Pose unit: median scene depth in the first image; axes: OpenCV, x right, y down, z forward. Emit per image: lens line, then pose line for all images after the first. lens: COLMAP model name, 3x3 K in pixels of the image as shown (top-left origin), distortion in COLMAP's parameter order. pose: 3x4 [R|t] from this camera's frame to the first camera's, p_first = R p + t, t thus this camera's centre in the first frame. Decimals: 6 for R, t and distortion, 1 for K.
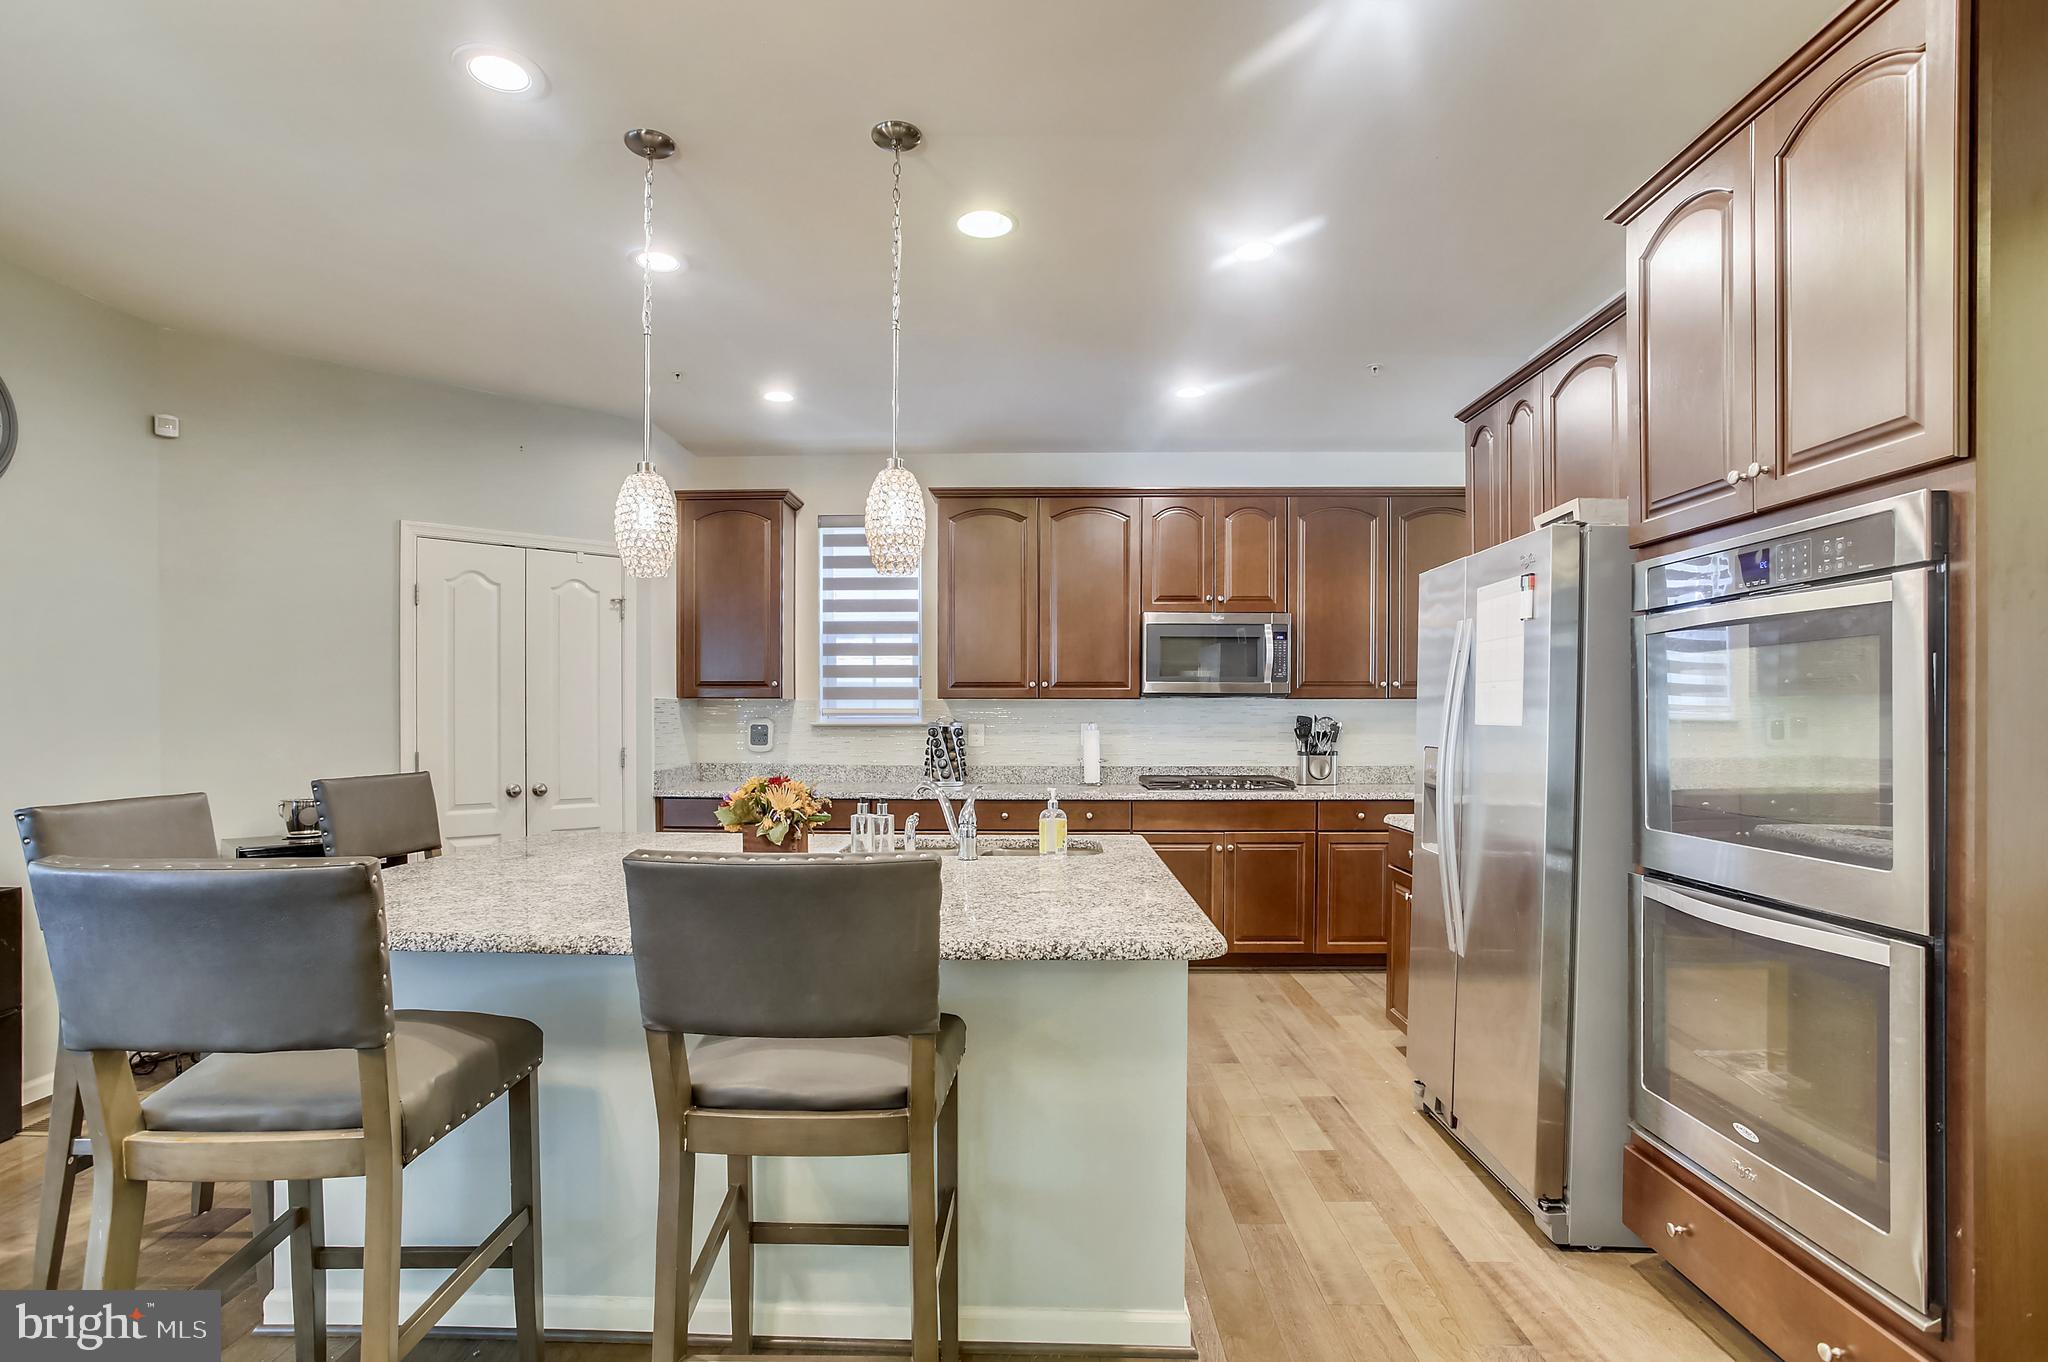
lens RADIAL K [[1022.1, 0, 1015.6], [0, 1022.1, 726.1], [0, 0, 1]] dist [-0.052379, 0.028248]
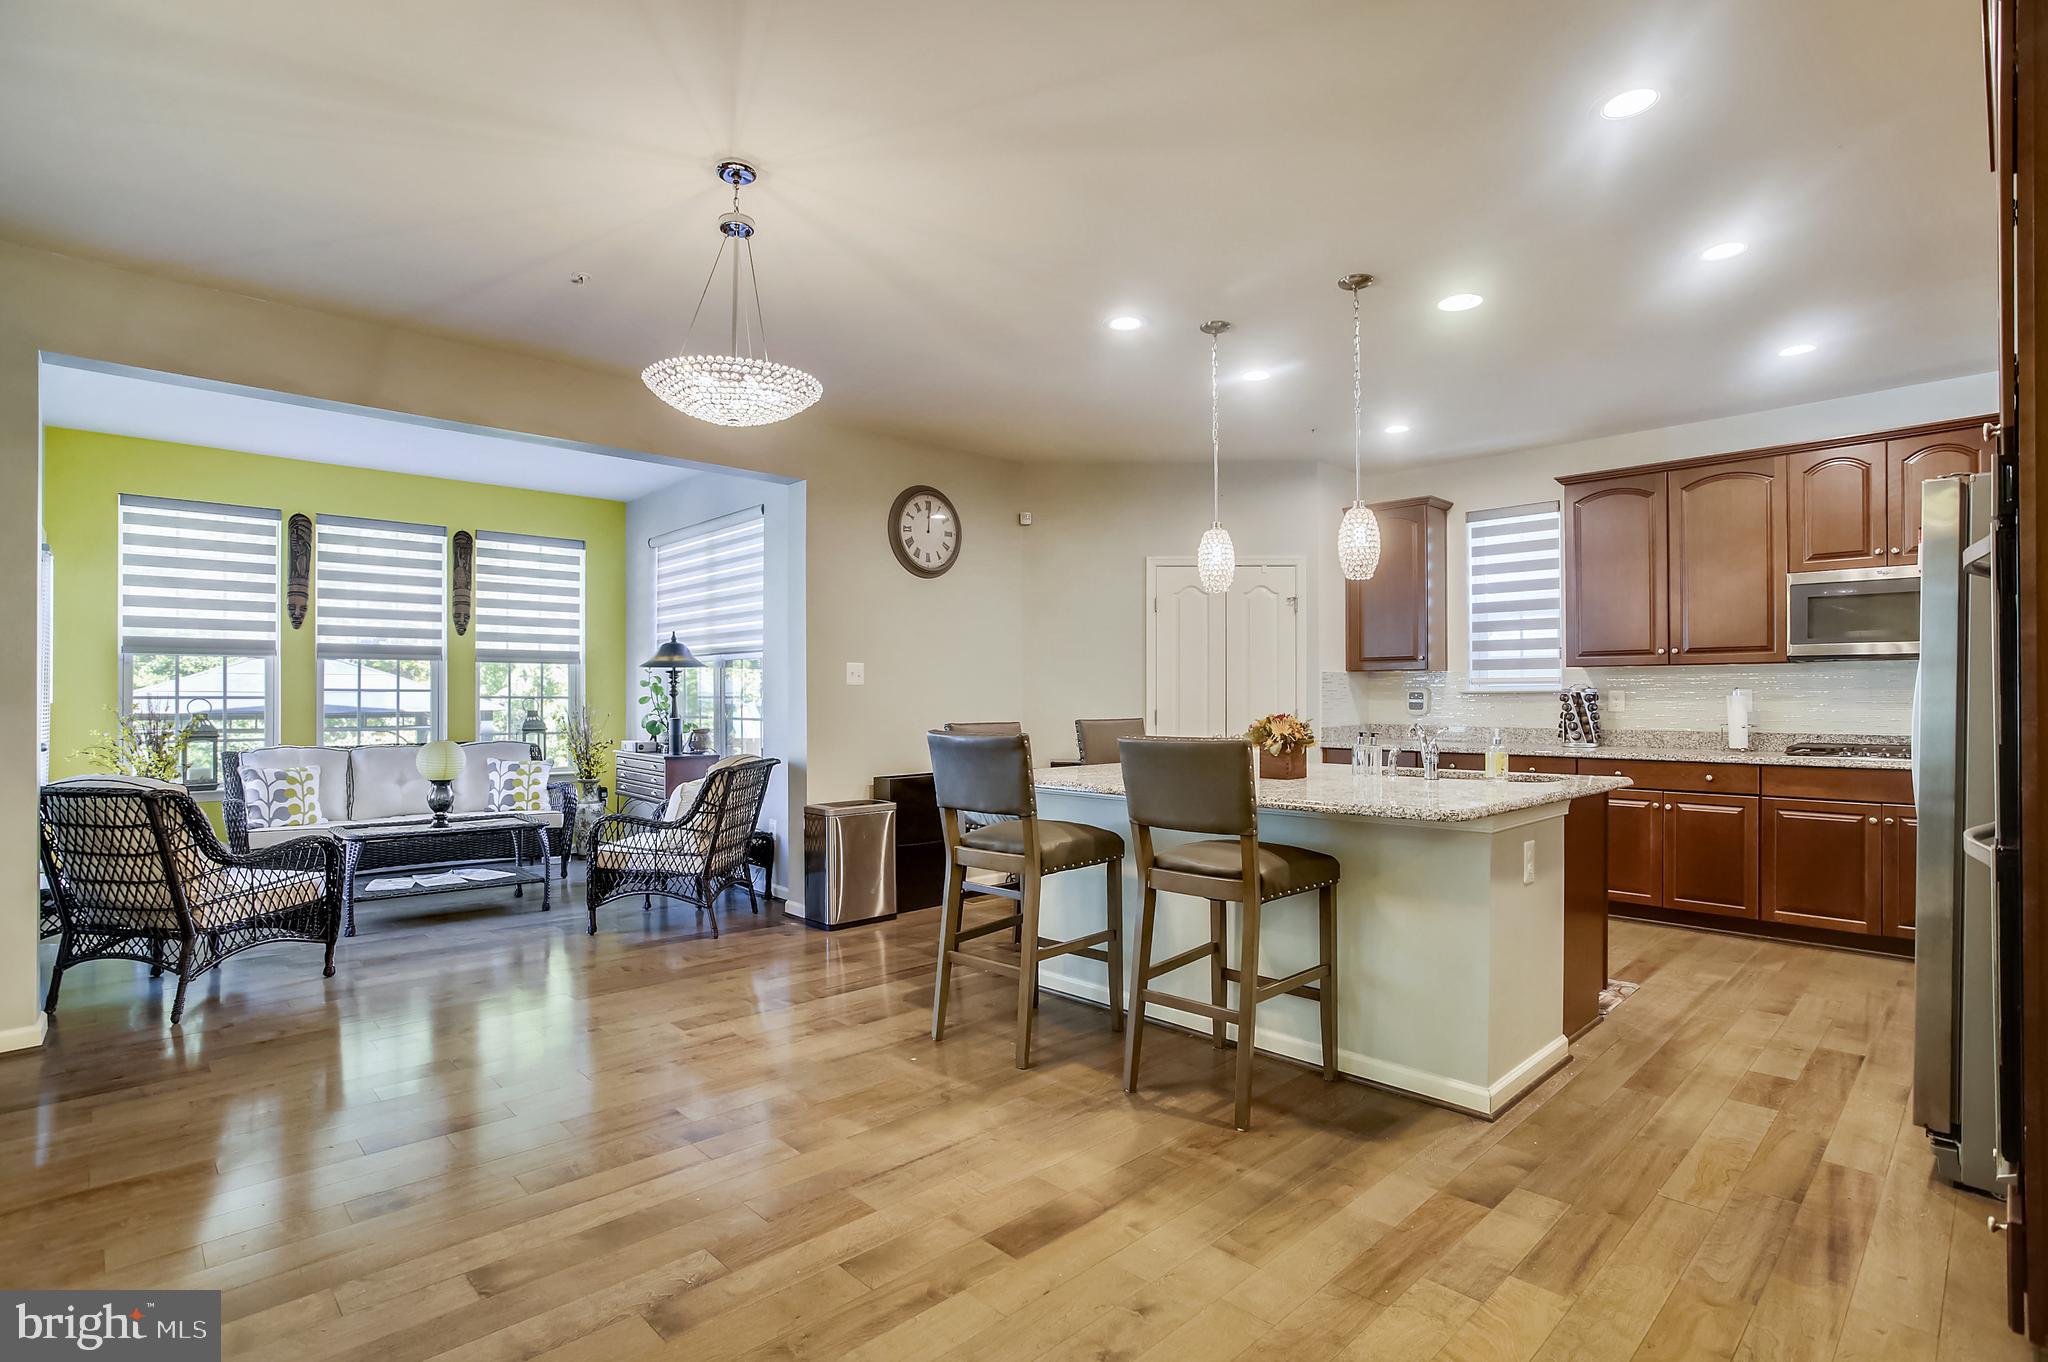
lens RADIAL K [[996.7, 0, 1020.6], [0, 996.7, 698.6], [0, 0, 1]] dist [-0.023173, 0.000328]
pose [[0.708458, -0.000724, -0.705753, 0.263294], [-0.005860, 0.999959, -0.006909, 0.018147], [0.705729, 0.009031, 0.708424, -0.172562]]
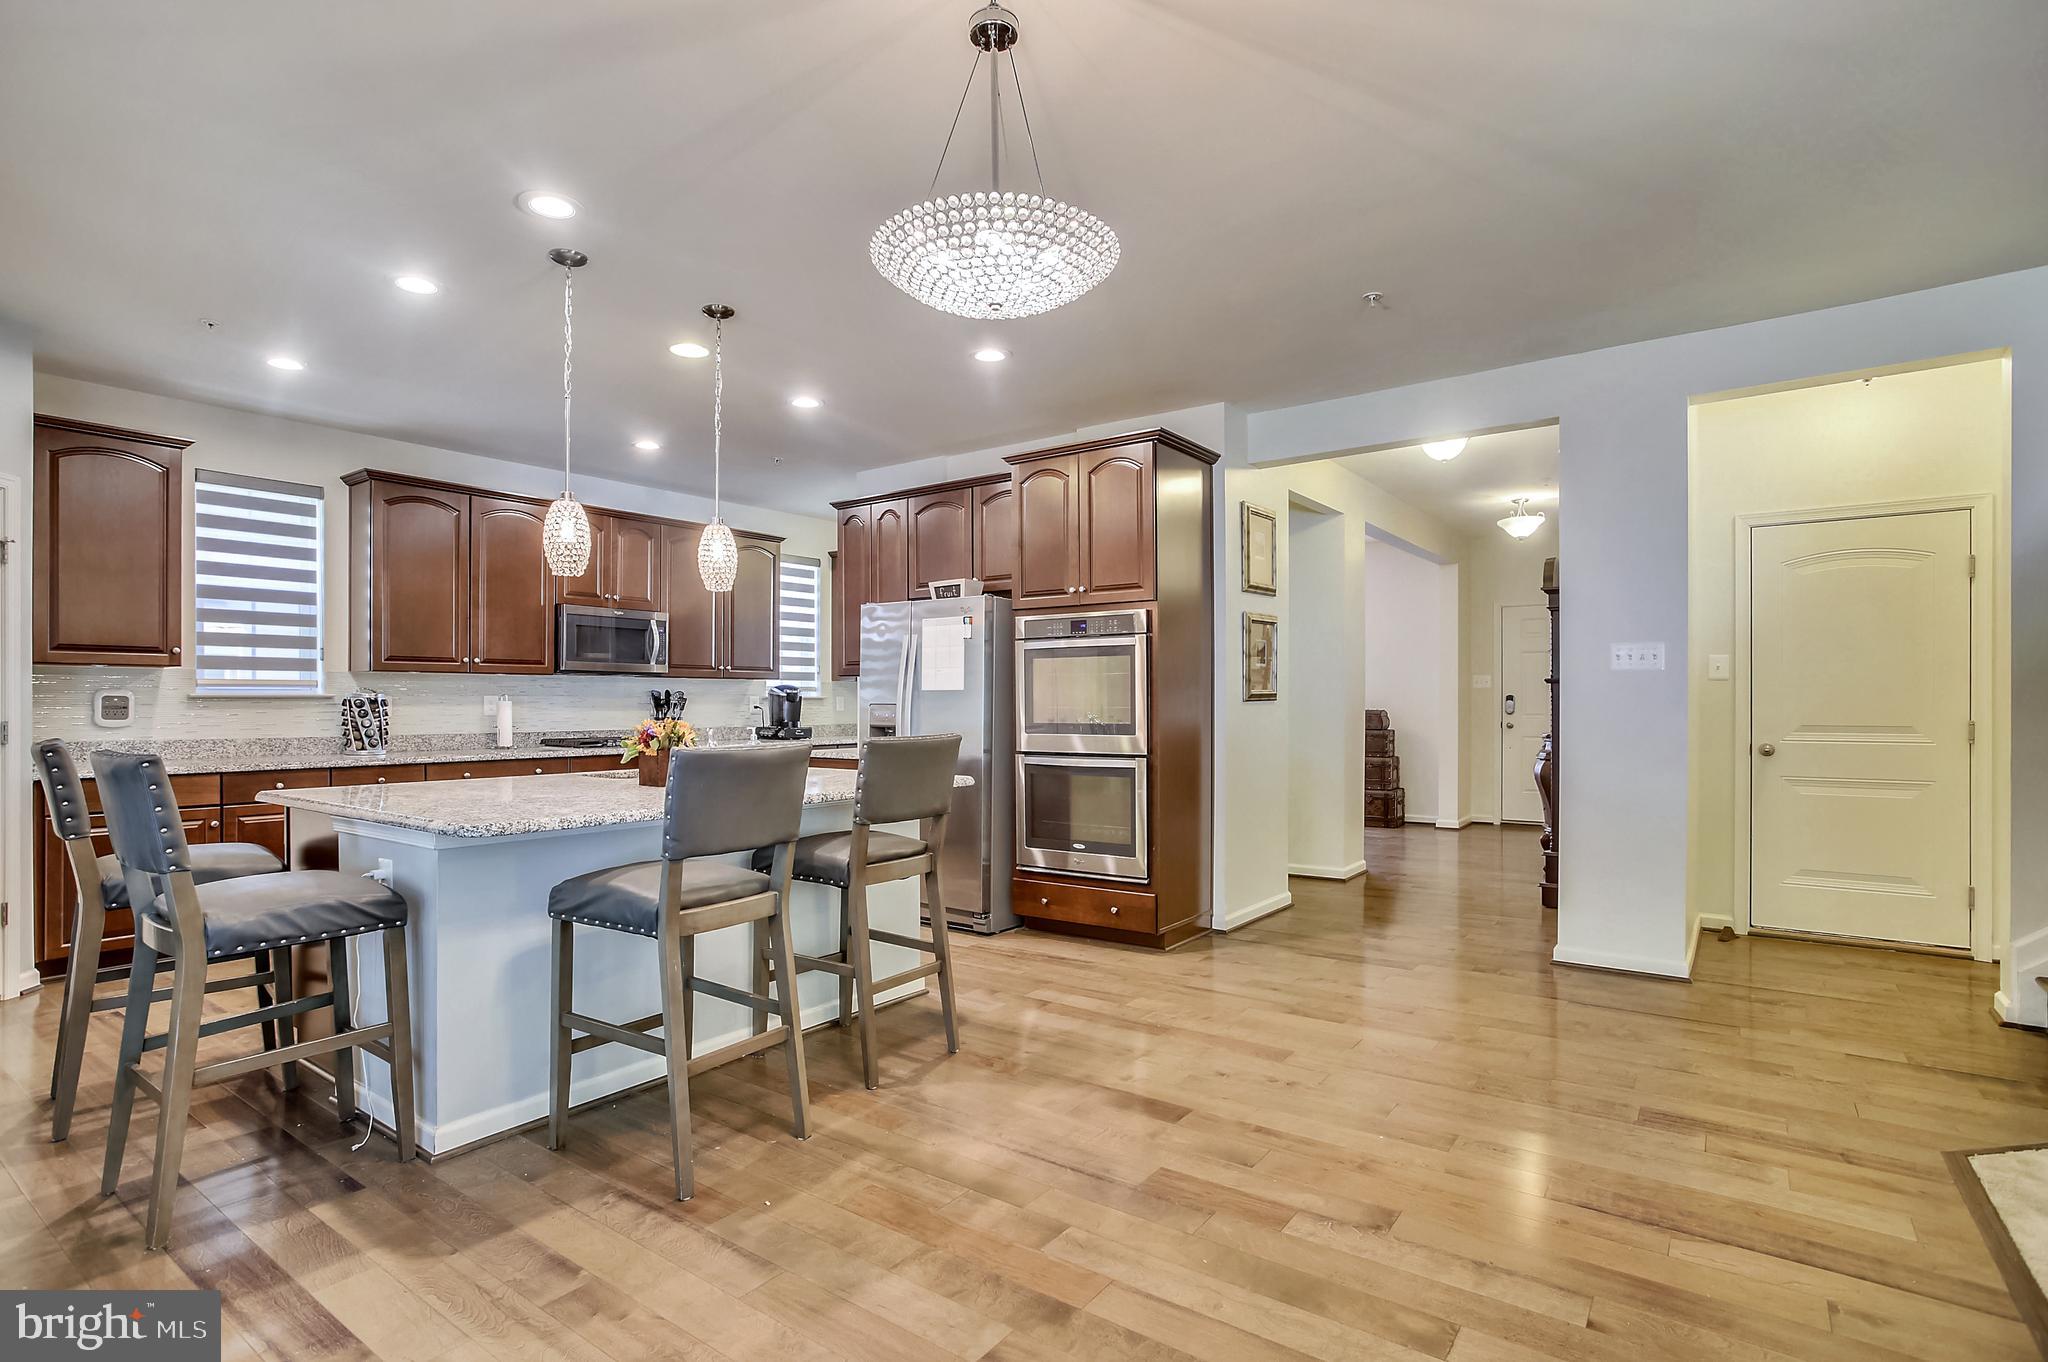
lens RADIAL K [[996.7, 0, 1020.6], [0, 996.7, 698.6], [0, 0, 1]] dist [-0.023173, 0.000328]
pose [[0.572838, 0.002092, 0.819666, -0.528584], [0.010669, 0.999893, -0.010009, 0.019121], [-0.819599, 0.014479, 0.572755, -0.127105]]
